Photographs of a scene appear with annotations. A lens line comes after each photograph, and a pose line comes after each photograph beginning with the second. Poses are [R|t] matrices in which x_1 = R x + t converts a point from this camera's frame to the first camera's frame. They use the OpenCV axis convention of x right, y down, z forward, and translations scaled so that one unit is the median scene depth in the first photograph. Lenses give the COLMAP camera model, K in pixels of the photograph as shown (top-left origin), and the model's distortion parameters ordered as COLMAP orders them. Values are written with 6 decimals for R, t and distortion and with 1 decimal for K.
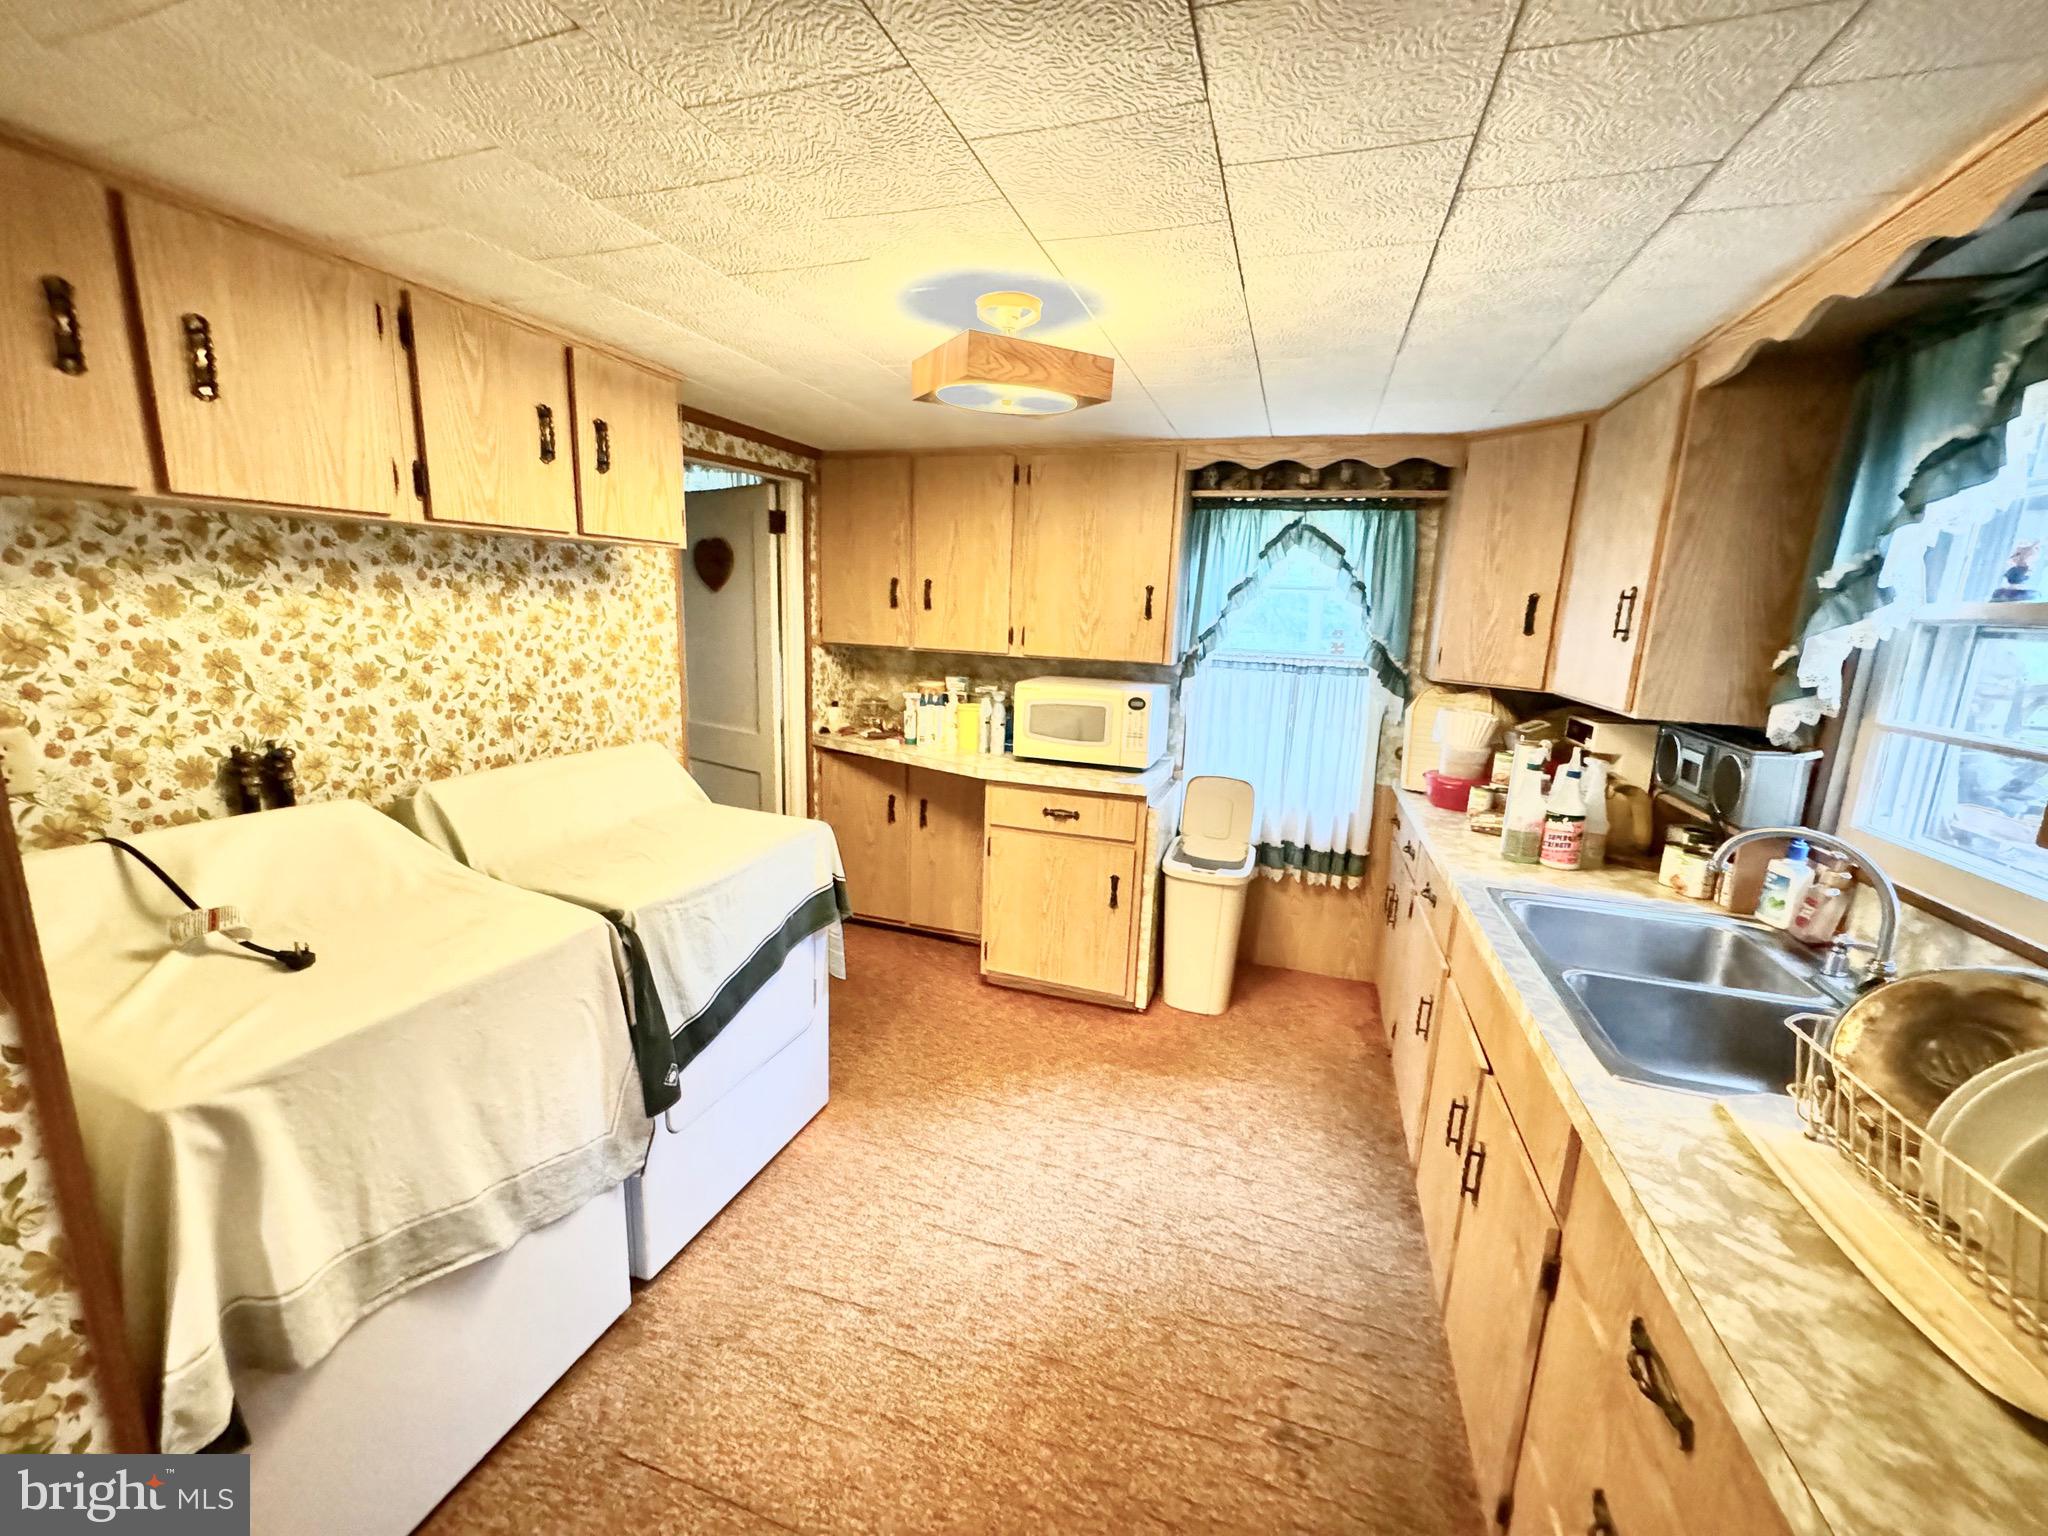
lens RADIAL K [[821.2, 0, 1024.0], [0, 821.2, 768.0], [0, 0, 1]] dist [0.000420, 0.000209]
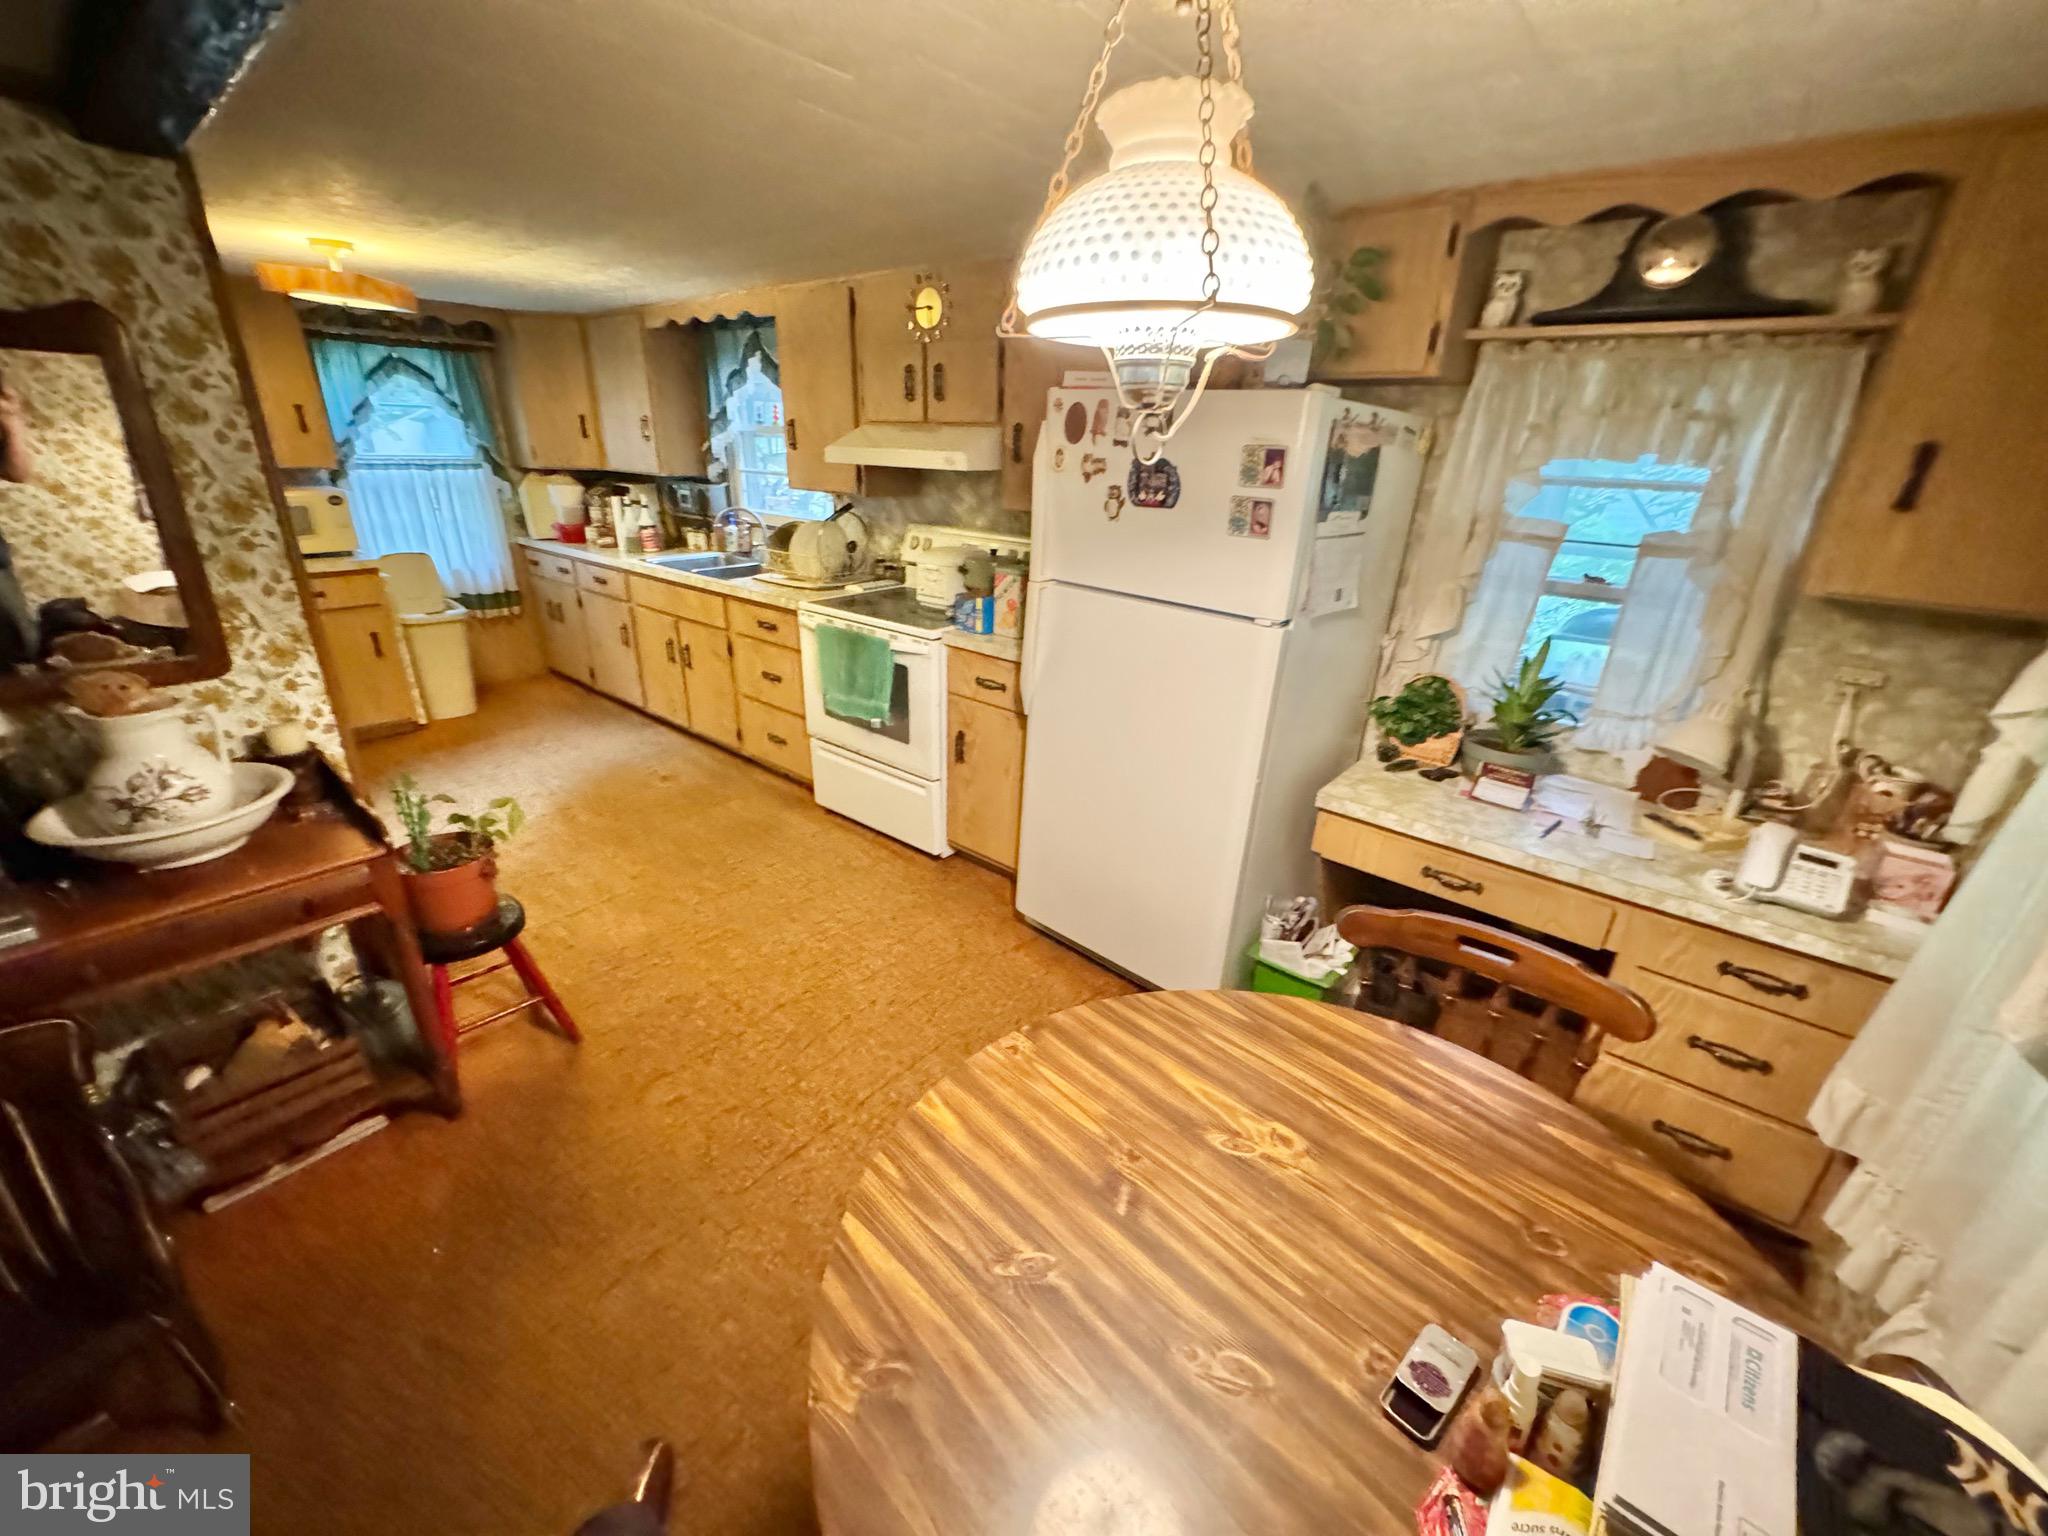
lens RADIAL K [[823.7, 0, 1024.0], [0, 823.7, 768.0], [0, 0, 1]] dist [-0.000600, -0.000136]
pose [[0.366838, -0.368945, 0.853996, -0.964580], [0.165066, 0.929242, 0.330548, 0.085905], [-0.915523, 0.019708, 0.401782, -0.700665]]
